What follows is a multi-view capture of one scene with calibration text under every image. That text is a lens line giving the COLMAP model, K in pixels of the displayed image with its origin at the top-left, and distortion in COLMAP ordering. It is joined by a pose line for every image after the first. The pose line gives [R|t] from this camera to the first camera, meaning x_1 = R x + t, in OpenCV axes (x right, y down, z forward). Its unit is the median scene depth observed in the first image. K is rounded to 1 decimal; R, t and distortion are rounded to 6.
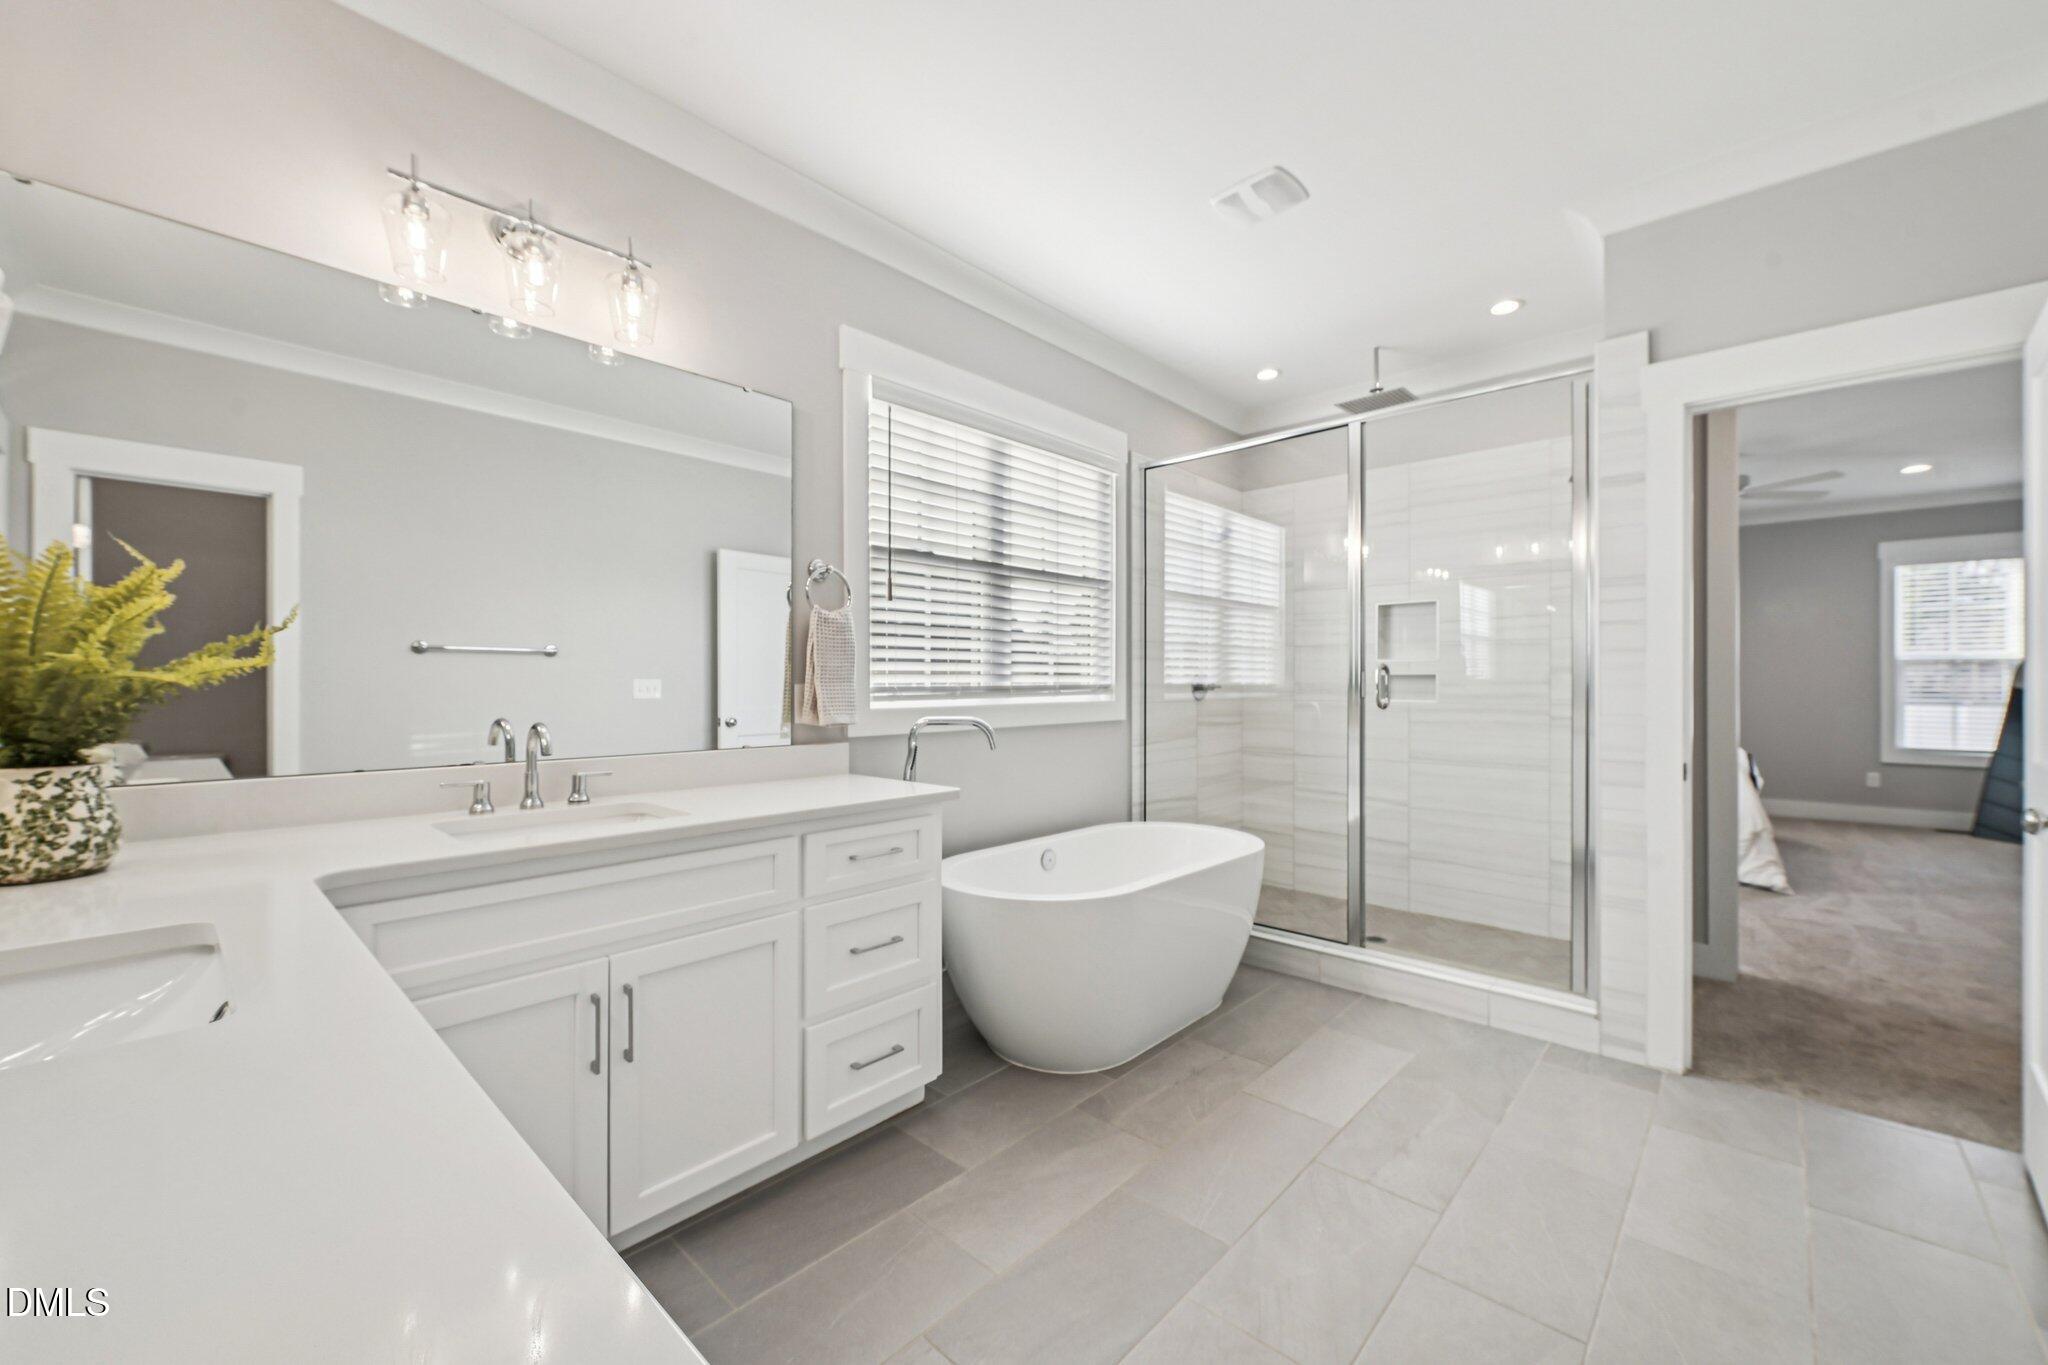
lens RADIAL K [[804.6, 0, 1025.2], [0, 804.6, 681.9], [0, 0, 1]] dist [0.001198, -0.001293]
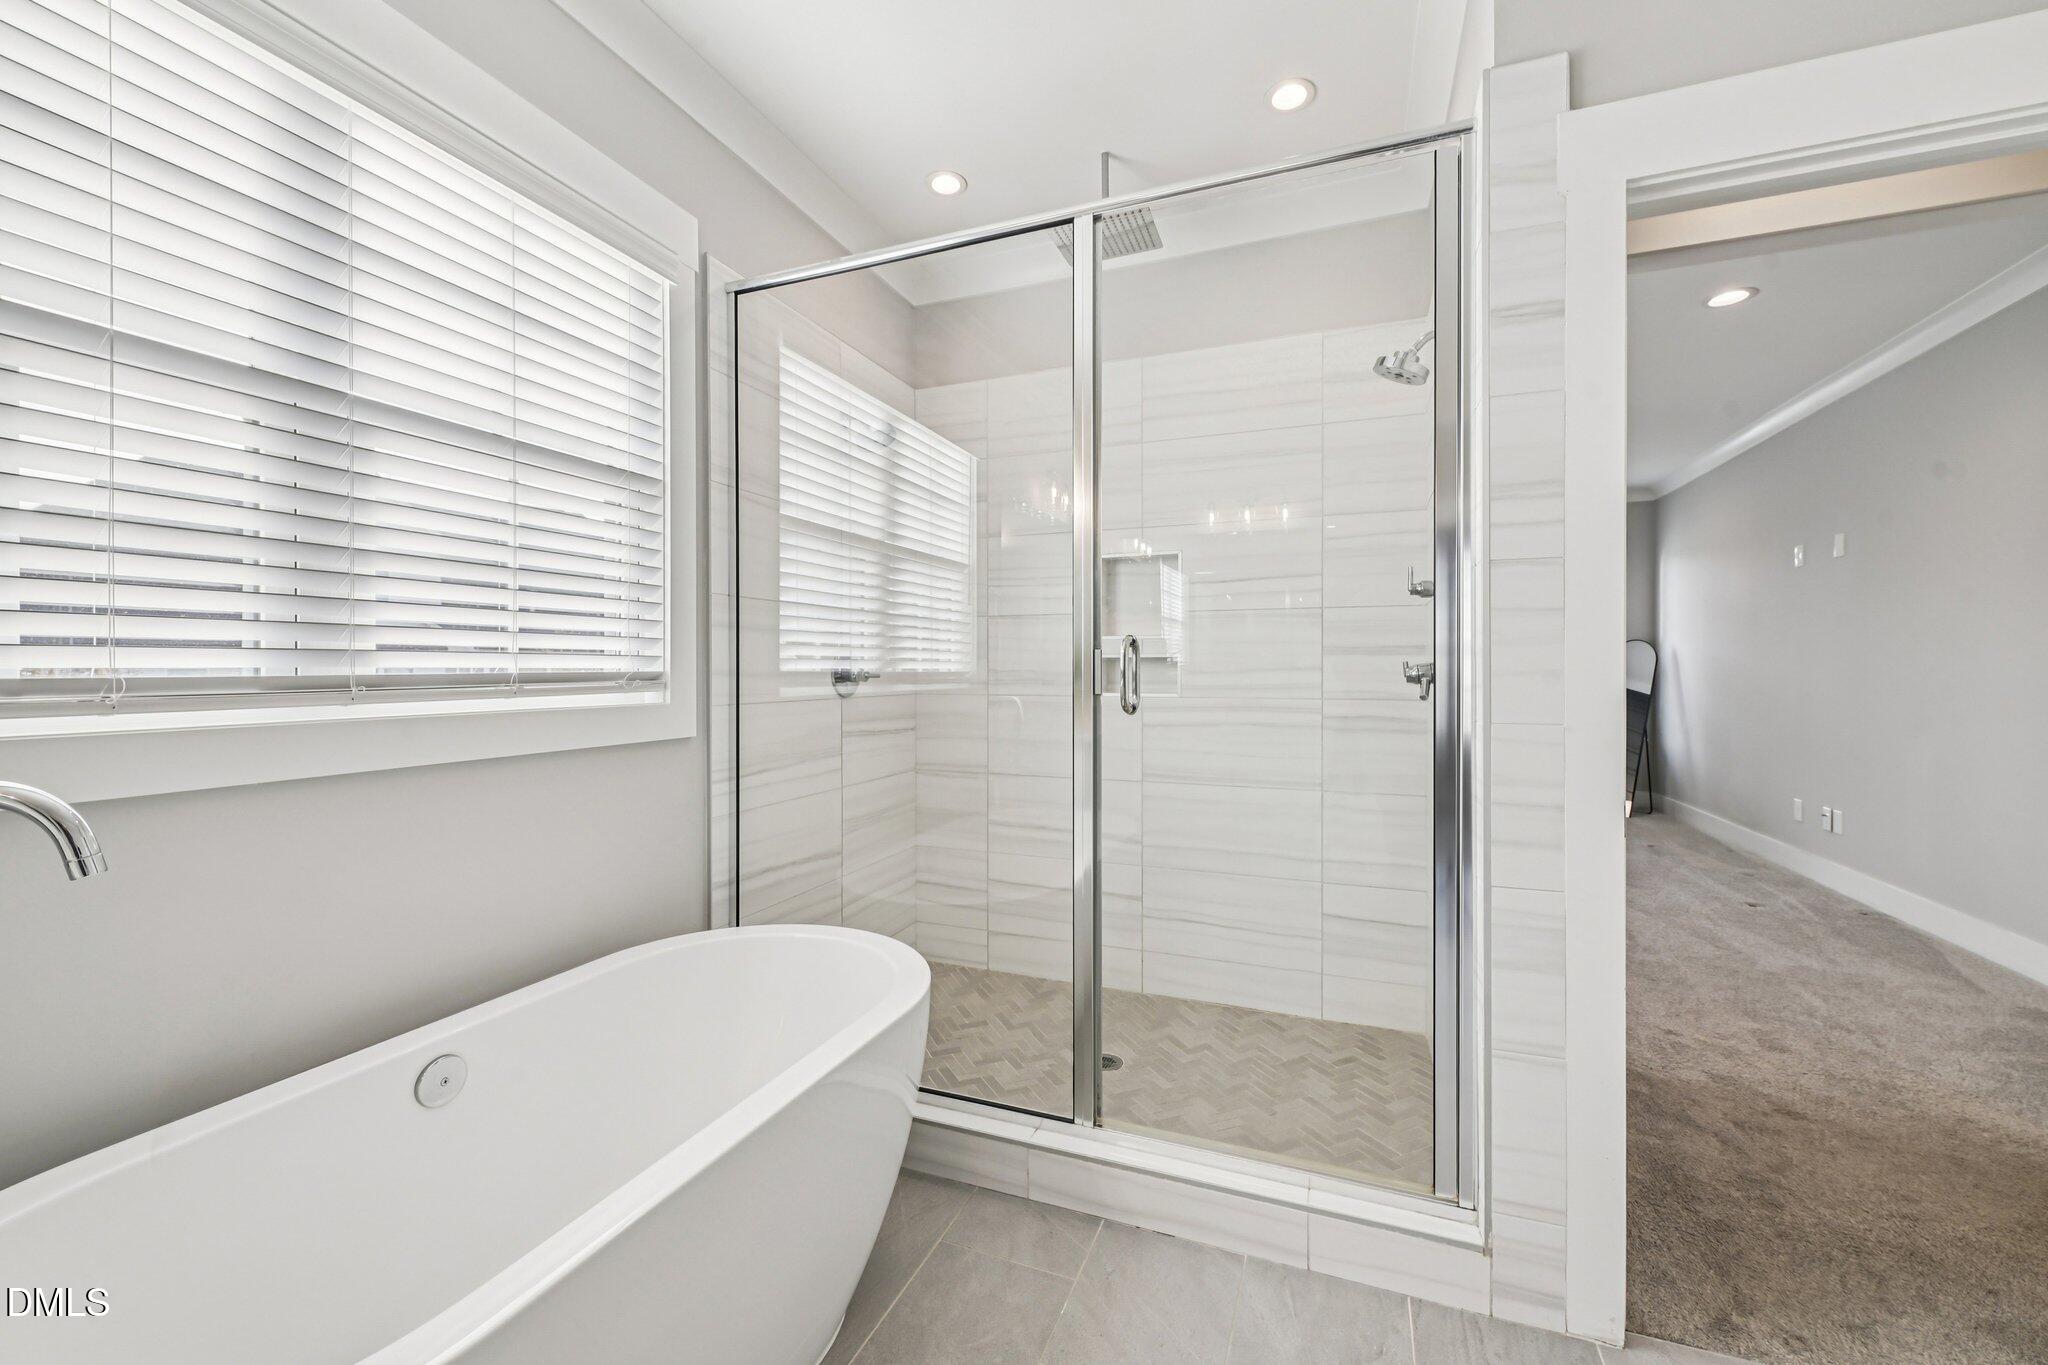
lens RADIAL K [[804.6, 0, 1027.2], [0, 804.6, 674.1], [0, 0, 1]] dist [0.001198, -0.001293]
pose [[0.933850, -0.002991, 0.357652, 0.162704], [0.001077, 0.999984, 0.005550, 0.002053], [-0.357663, -0.004798, 0.933838, 0.470031]]
